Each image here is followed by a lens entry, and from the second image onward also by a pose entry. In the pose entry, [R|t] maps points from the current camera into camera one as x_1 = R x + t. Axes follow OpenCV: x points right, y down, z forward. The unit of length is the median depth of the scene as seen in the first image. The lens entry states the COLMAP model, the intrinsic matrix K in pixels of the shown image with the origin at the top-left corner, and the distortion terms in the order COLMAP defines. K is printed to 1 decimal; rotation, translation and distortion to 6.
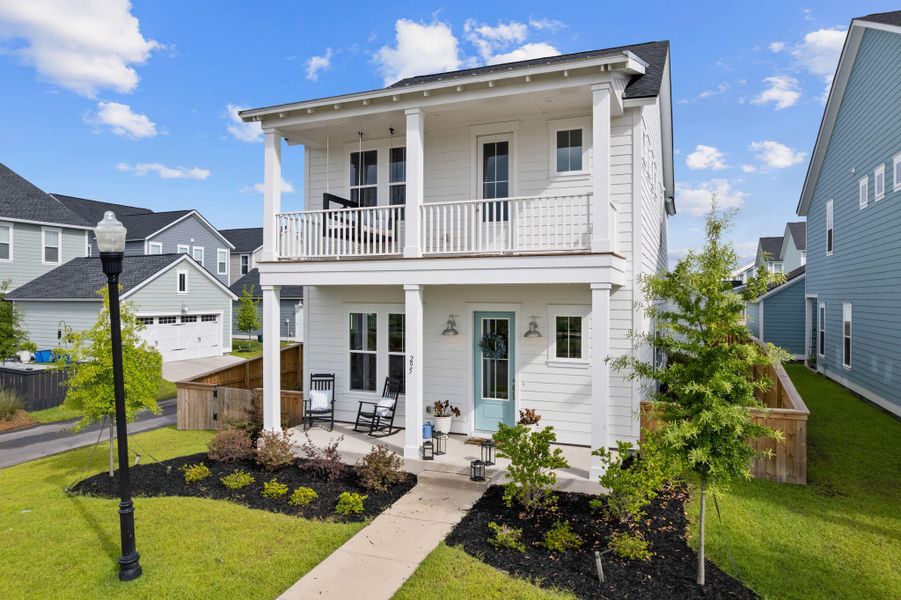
lens RADIAL K [[572.3, 0, 450.5], [0, 572.3, 300.0], [0, 0, 1]] dist [-0.081808, 0.068794]
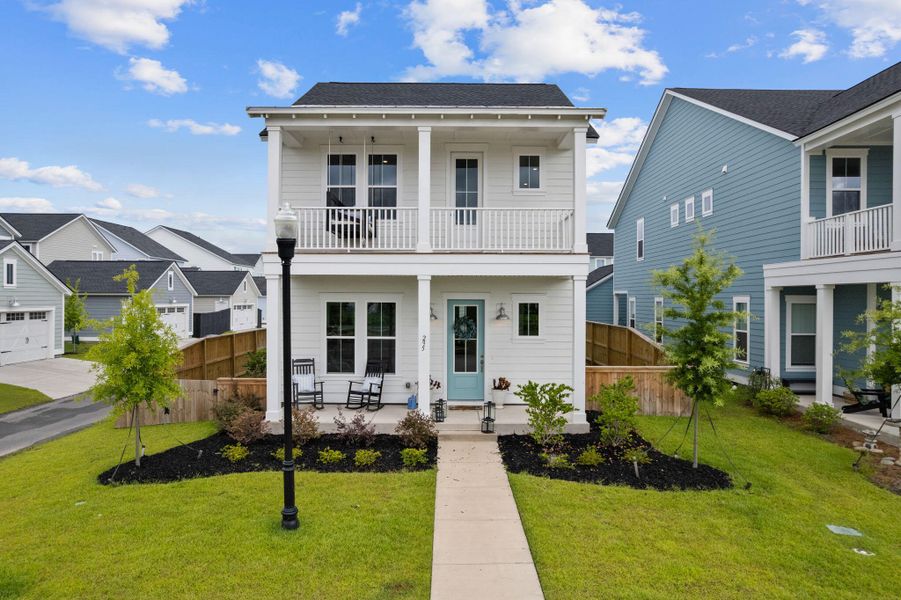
lens RADIAL K [[572.3, 0, 450.5], [0, 572.3, 300.0], [0, 0, 1]] dist [-0.081808, 0.068794]
pose [[0.925695, -0.000716, 0.378270, -0.411194], [0.000825, 1.000000, -0.000126, 0.021253], [-0.378270, 0.000429, 0.925695, -0.102686]]
